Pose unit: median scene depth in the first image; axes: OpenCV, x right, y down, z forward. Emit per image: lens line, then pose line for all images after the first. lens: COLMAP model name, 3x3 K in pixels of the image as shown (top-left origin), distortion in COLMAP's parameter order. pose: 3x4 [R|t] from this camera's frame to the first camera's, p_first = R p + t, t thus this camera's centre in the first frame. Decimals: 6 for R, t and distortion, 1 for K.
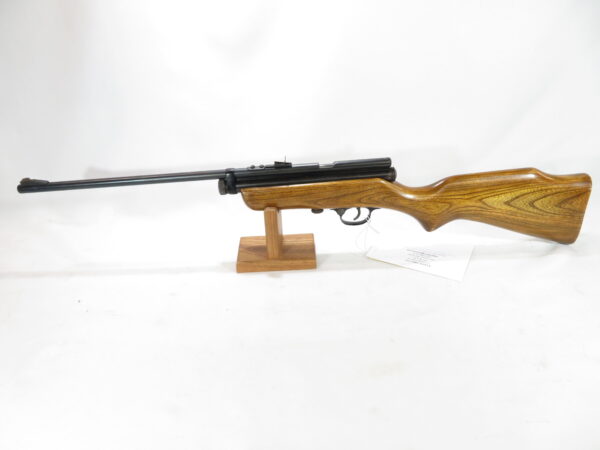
lens RADIAL K [[429.6, 0, 300.0], [0, 429.6, 225.0], [0, 0, 1]] dist [-0.001942, -0.005693]
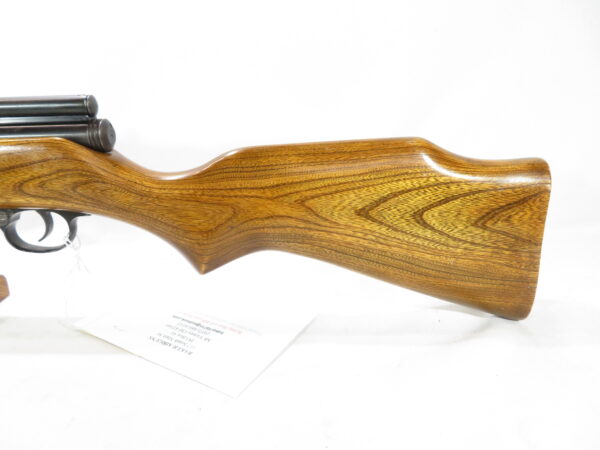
lens RADIAL K [[429.6, 0, 300.0], [0, 429.6, 225.0], [0, 0, 1]] dist [-0.001942, -0.005693]
pose [[0.998839, 0.048028, 0.003811, 0.414338], [-0.046406, 0.980326, -0.191854, 0.048198], [-0.012951, 0.191454, 0.981416, 0.568236]]
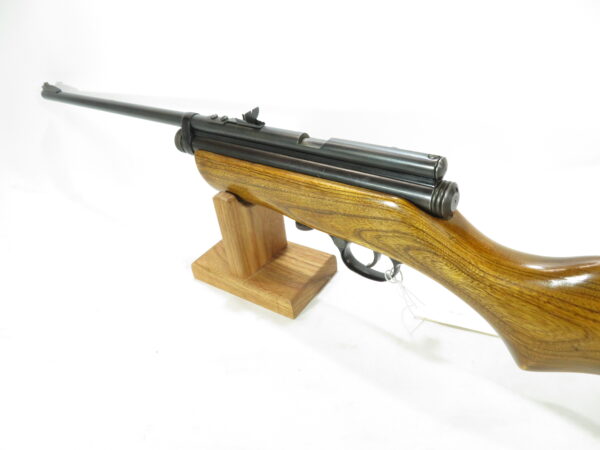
lens RADIAL K [[429.6, 0, 300.0], [0, 429.6, 225.0], [0, 0, 1]] dist [-0.001942, -0.005693]
pose [[0.762067, 0.324726, -0.560185, 0.337544], [-0.265878, 0.945784, 0.186551, -0.132124], [0.590392, 0.006777, 0.807088, 0.584734]]
